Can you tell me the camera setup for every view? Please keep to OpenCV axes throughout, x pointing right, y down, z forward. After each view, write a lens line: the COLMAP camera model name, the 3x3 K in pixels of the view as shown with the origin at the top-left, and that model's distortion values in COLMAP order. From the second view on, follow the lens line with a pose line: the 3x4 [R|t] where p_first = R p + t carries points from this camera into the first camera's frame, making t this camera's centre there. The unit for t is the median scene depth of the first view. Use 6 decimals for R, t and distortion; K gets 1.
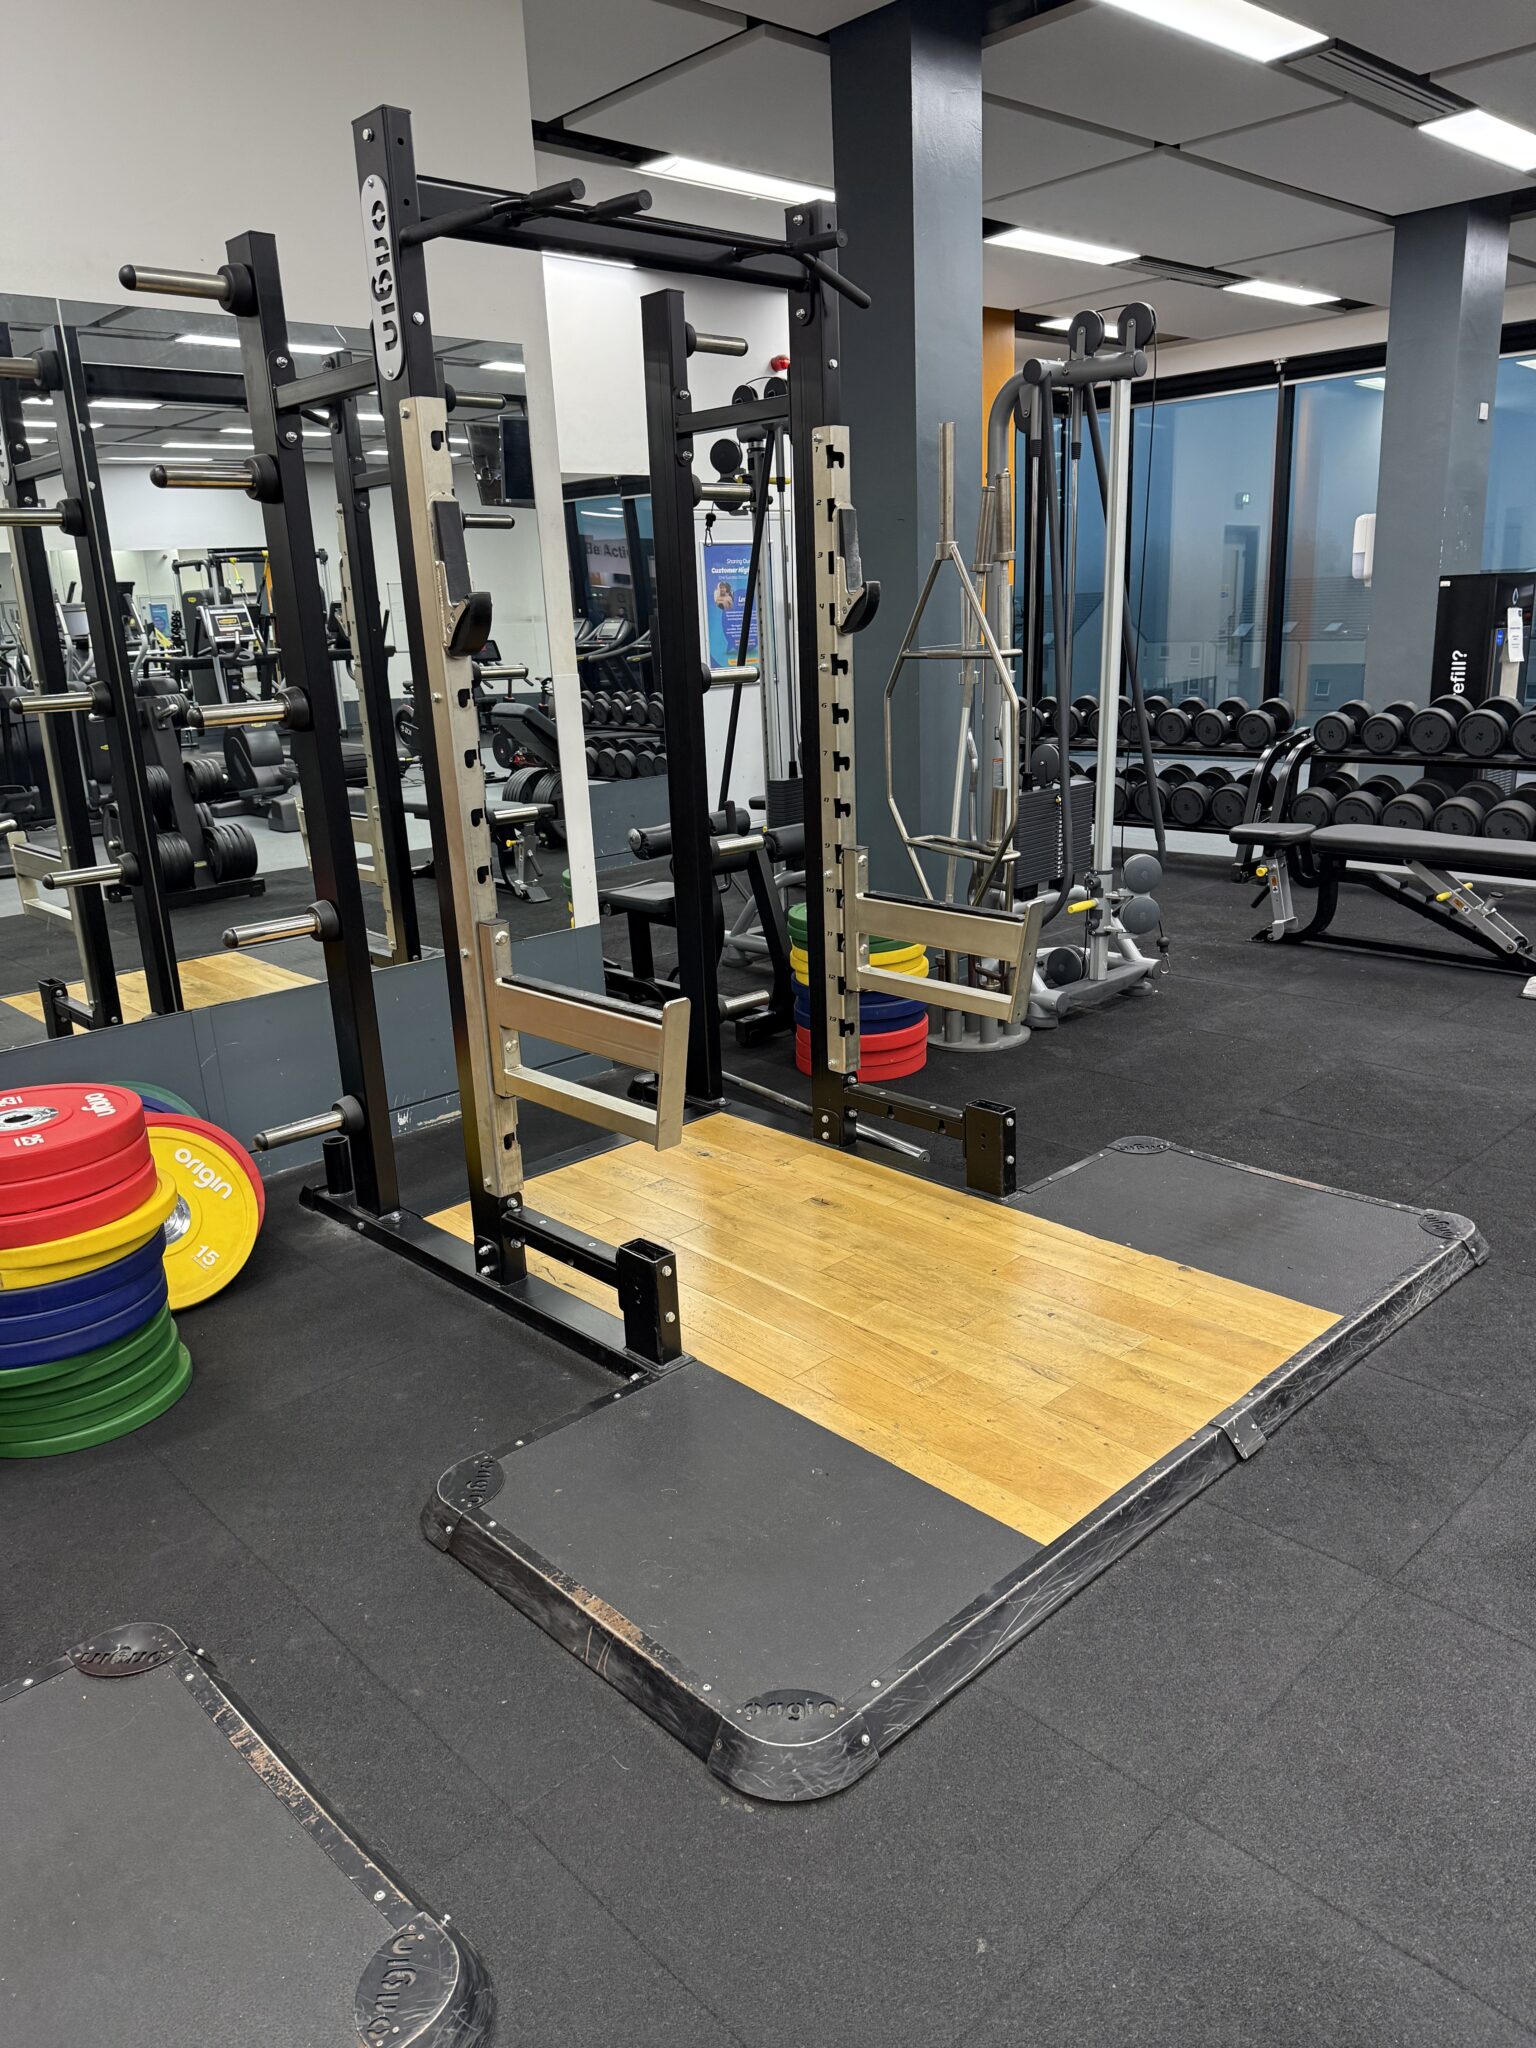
lens RADIAL K [[1422.5, 0, 766.5], [0, 1422.5, 1024.8], [0, 0, 1]] dist [0.101023, -0.165767]
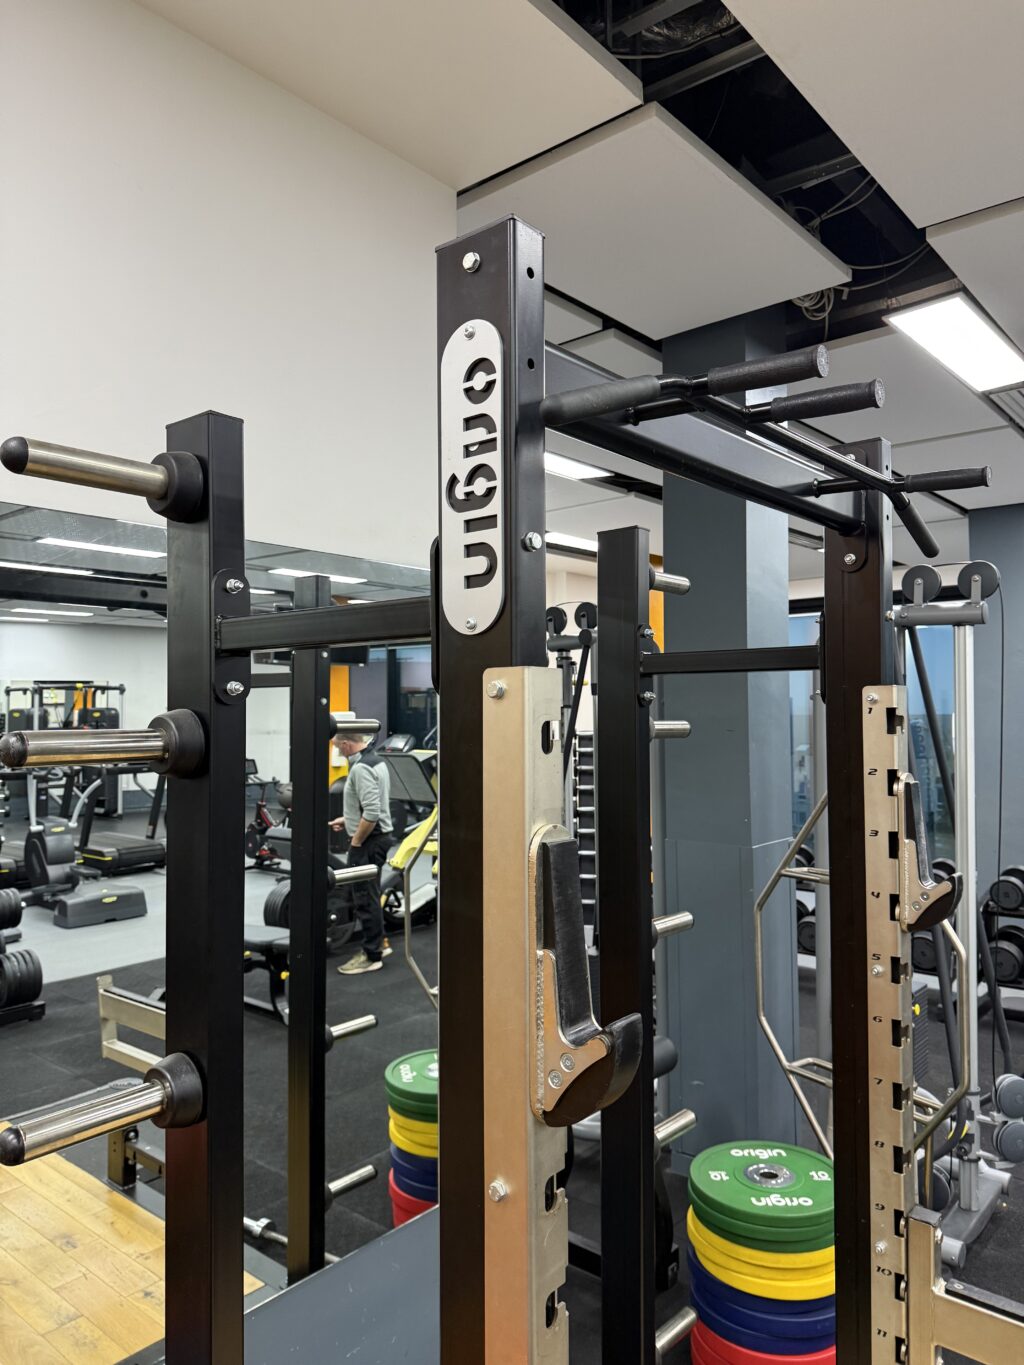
lens RADIAL K [[949.0, 0, 513.0], [0, 949.0, 687.0], [0, 0, 1]] dist [0.079867, -0.112526]
pose [[0.992911, 0.038143, 0.112572, -0.216044], [-0.001351, 0.950668, -0.310206, -0.233533], [-0.118851, 0.307855, 0.943981, 0.487677]]
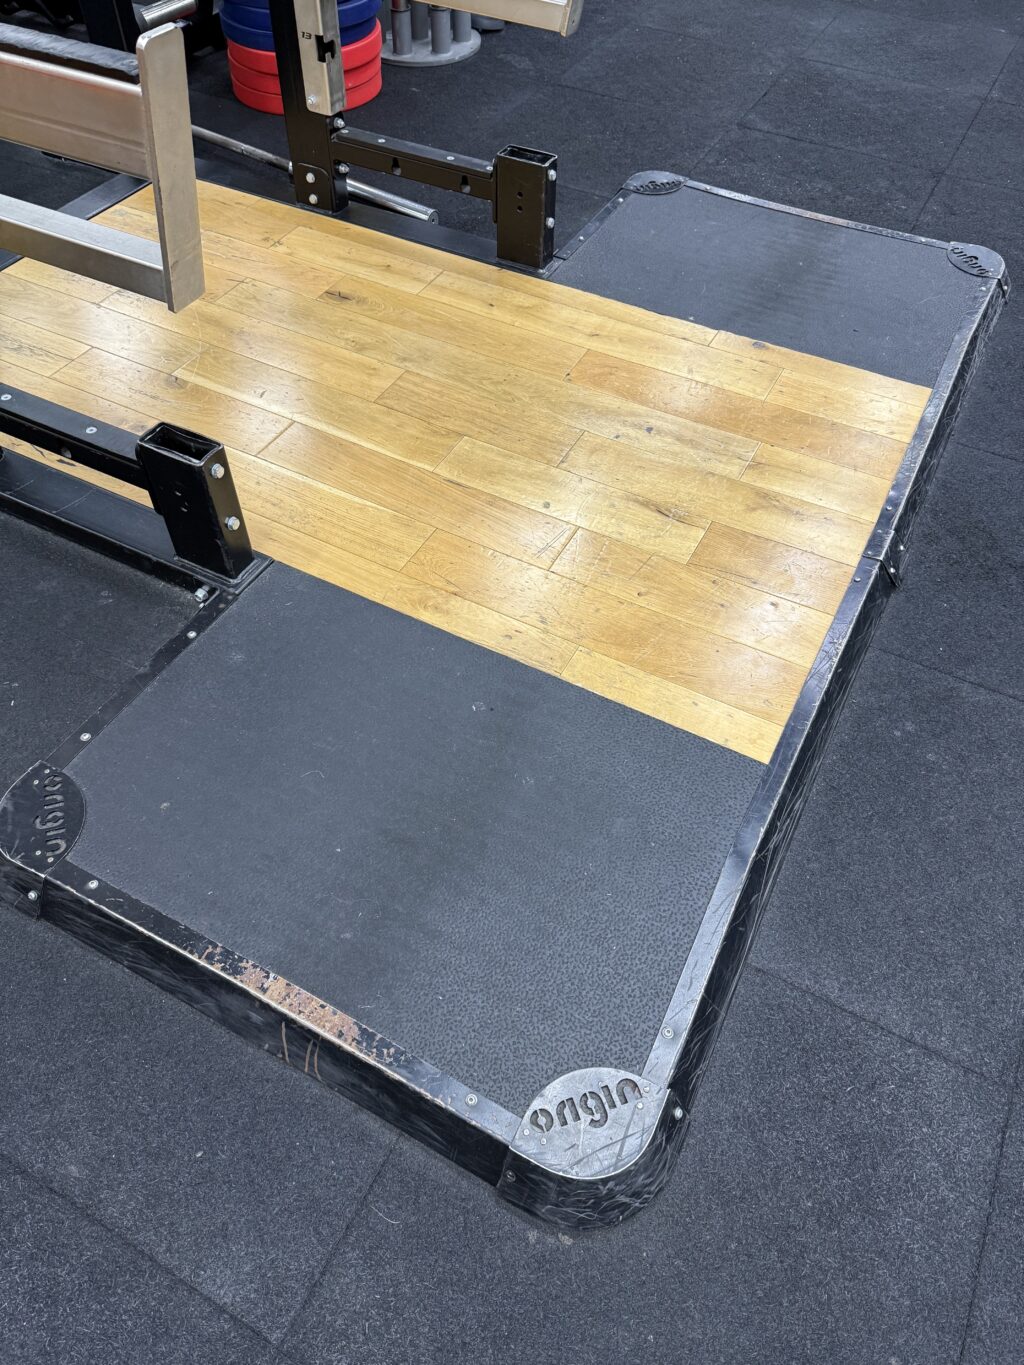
lens RADIAL K [[951.8, 0, 512.0], [0, 951.8, 682.5], [0, 0, 1]] dist [0.048088, -0.065492]
pose [[0.944499, -0.213269, 0.249877, -0.056509], [0.032245, 0.817137, 0.575541, -0.014159], [-0.326929, -0.535540, 0.778662, 0.390621]]
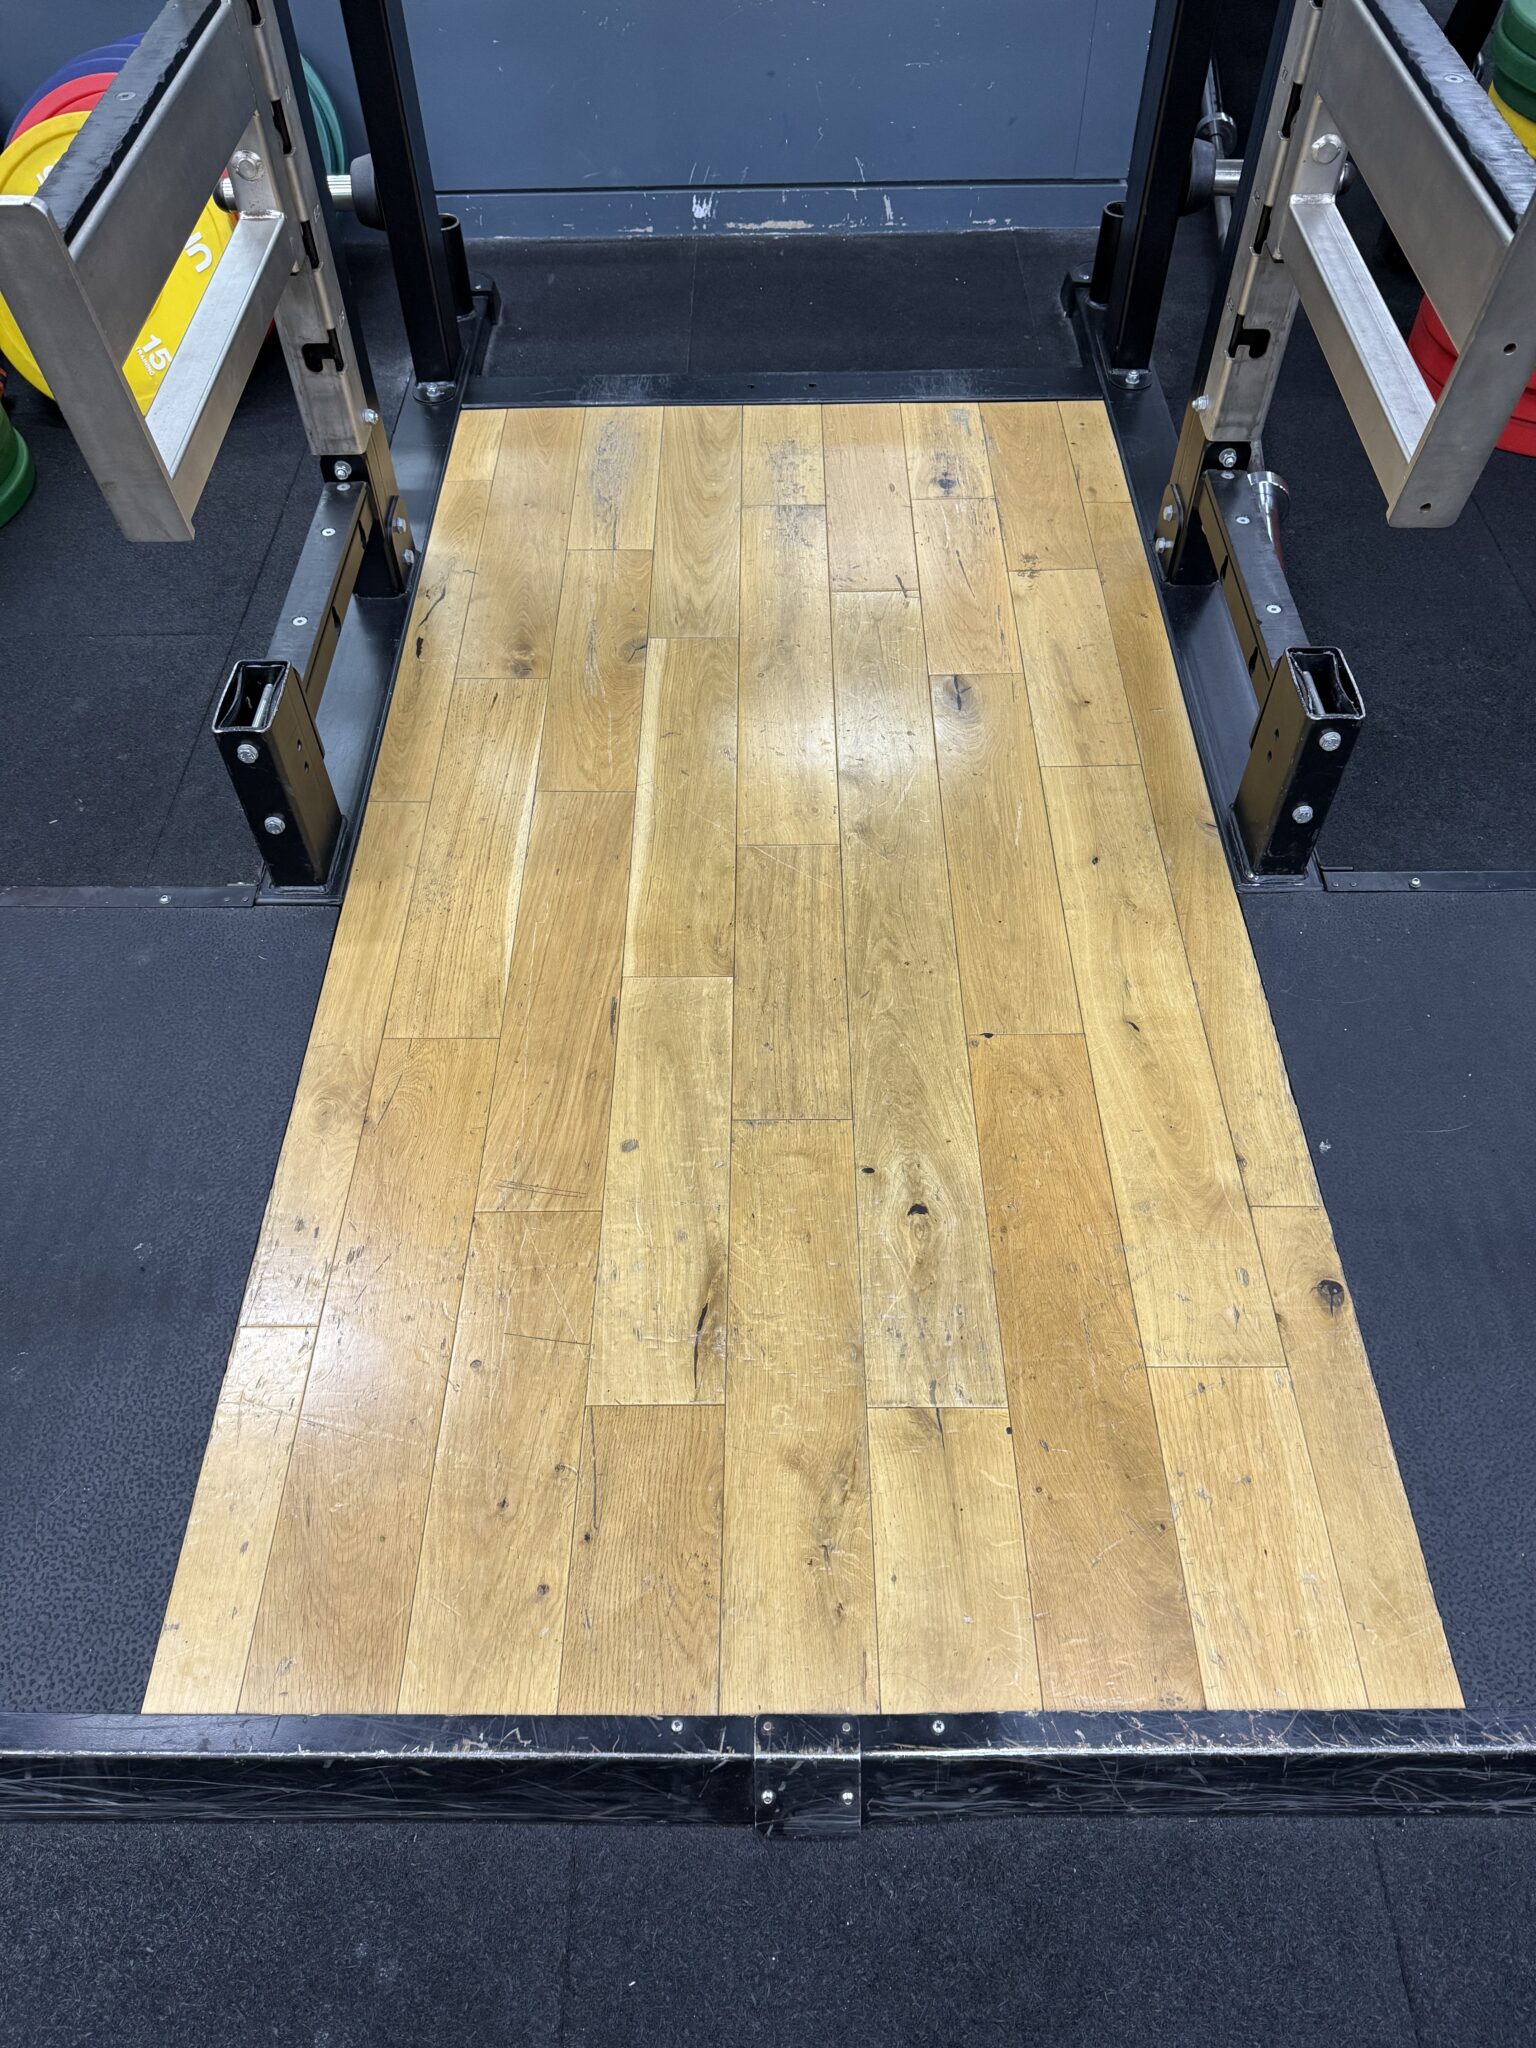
lens RADIAL K [[1424.8, 0, 783.8], [0, 1424.8, 1044.7], [0, 0, 1]] dist [0.104037, -0.166198]
pose [[0.727194, 0.563706, -0.391694, 0.260927], [-0.212755, 0.727615, 0.652159, -0.103338], [0.652629, -0.390912, 0.649048, 0.573895]]
